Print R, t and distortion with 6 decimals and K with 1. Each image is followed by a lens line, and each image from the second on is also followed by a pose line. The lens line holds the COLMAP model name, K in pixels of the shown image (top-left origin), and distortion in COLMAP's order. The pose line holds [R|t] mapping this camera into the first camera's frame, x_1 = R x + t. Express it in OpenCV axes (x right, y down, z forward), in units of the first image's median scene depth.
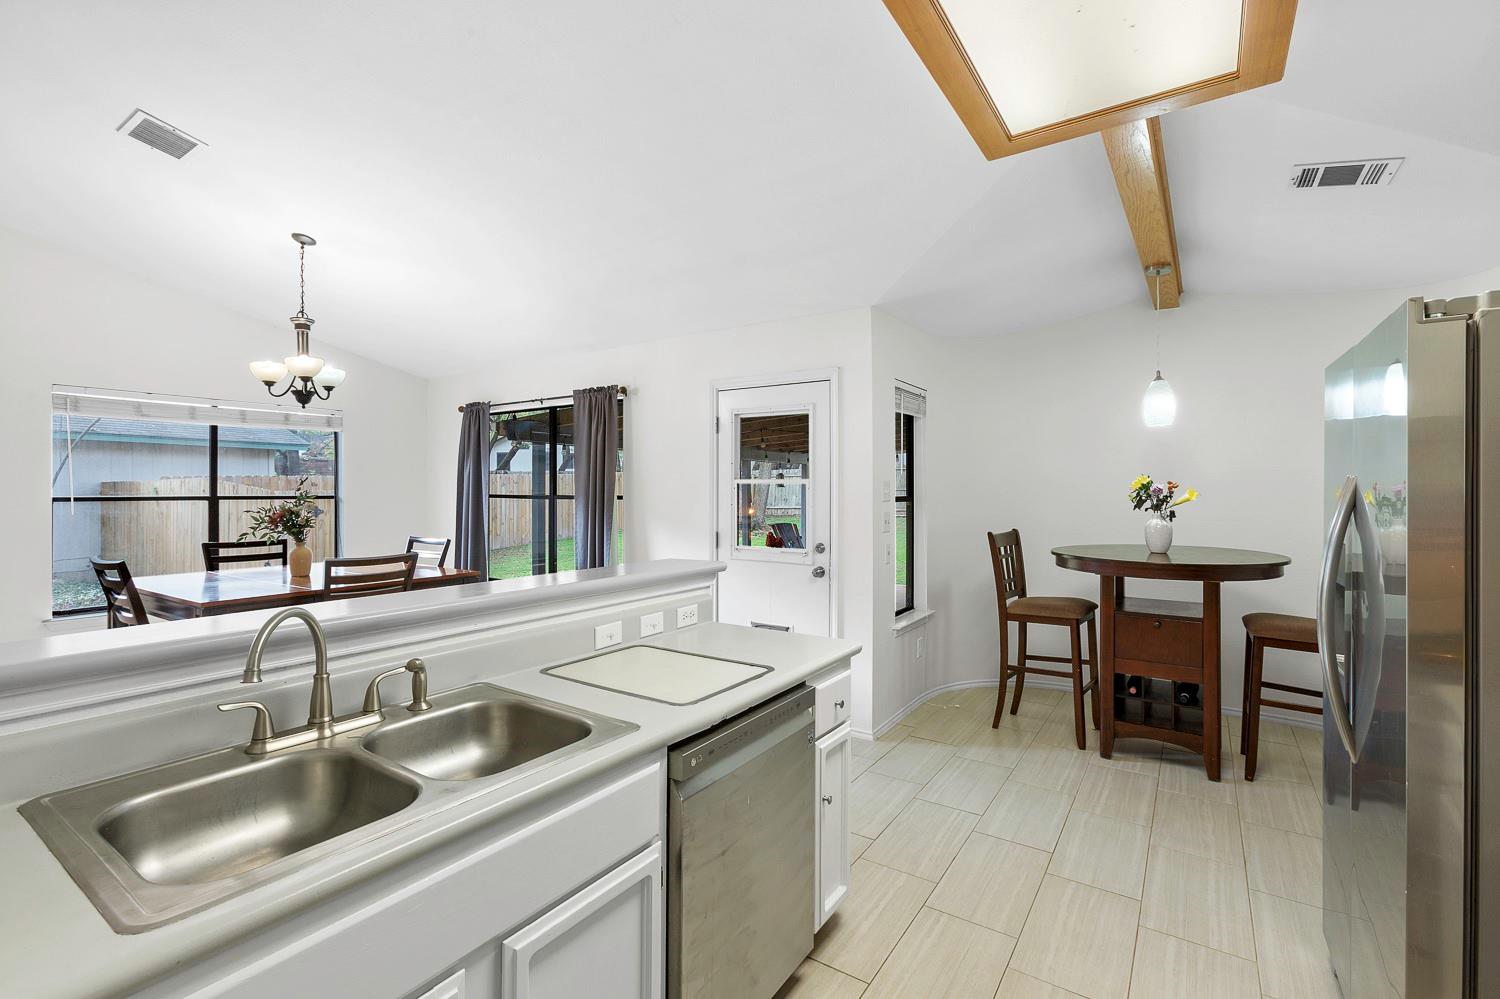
lens RADIAL K [[682.7, 0, 741.9], [0, 682.7, 494.5], [0, 0, 1]] dist [-0.016927, 0.007067]
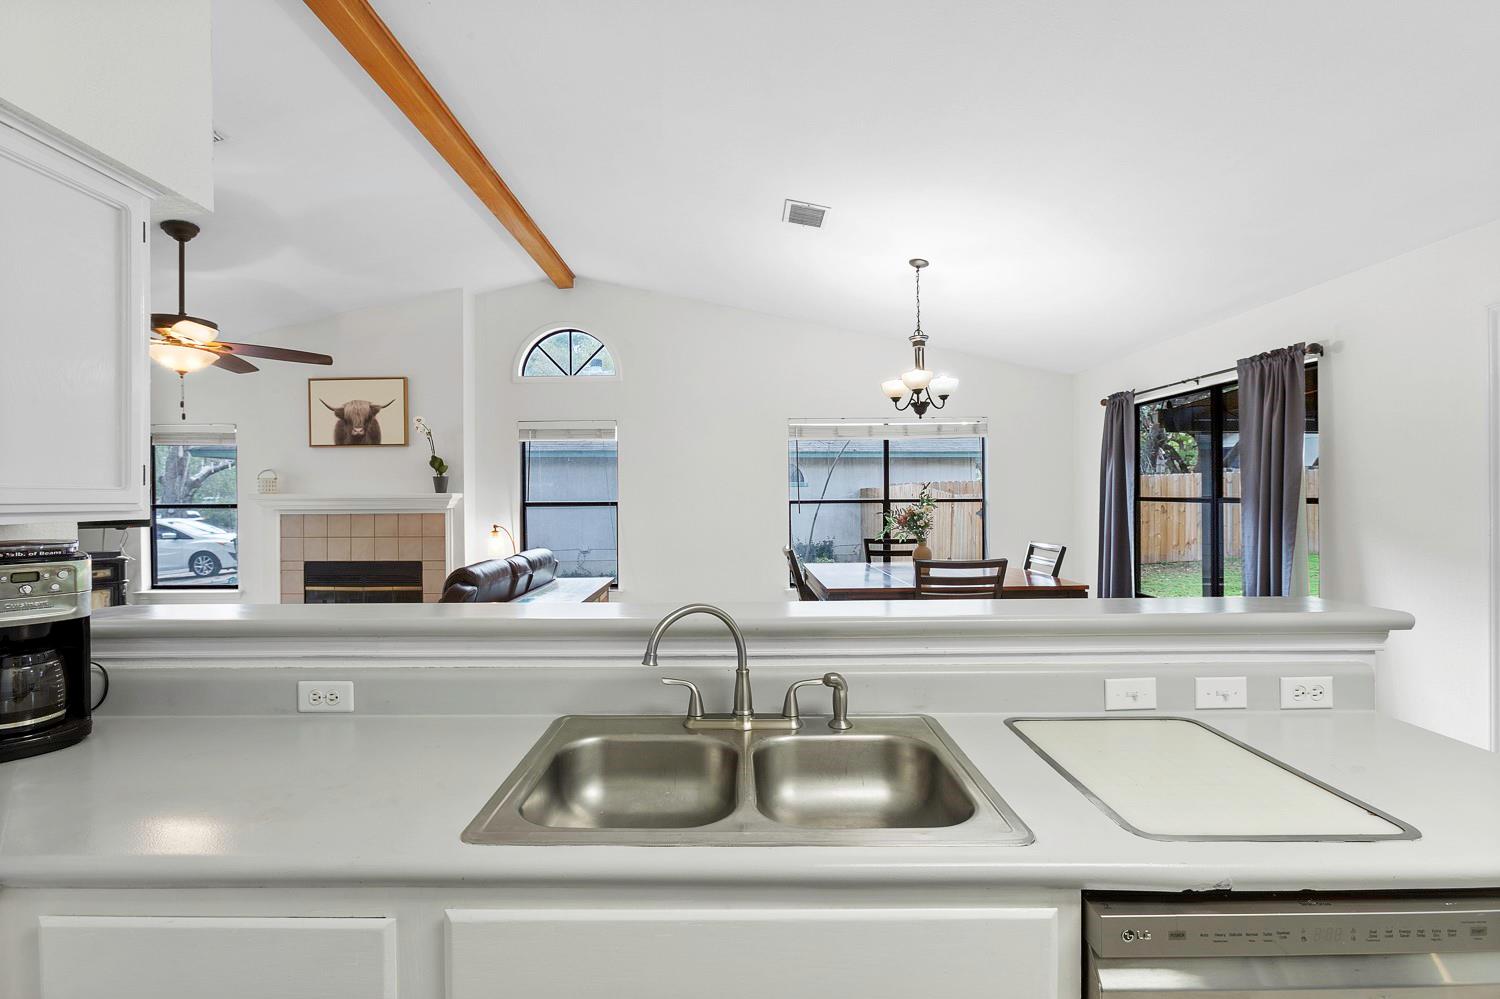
lens RADIAL K [[682.7, 0, 729.7], [0, 682.7, 498.3], [0, 0, 1]] dist [-0.016927, 0.007067]
pose [[0.553051, -0.001832, -0.833145, 0.093094], [0.003779, 0.999993, 0.000309, -0.001135], [0.833139, -0.003319, 0.553054, 0.141622]]
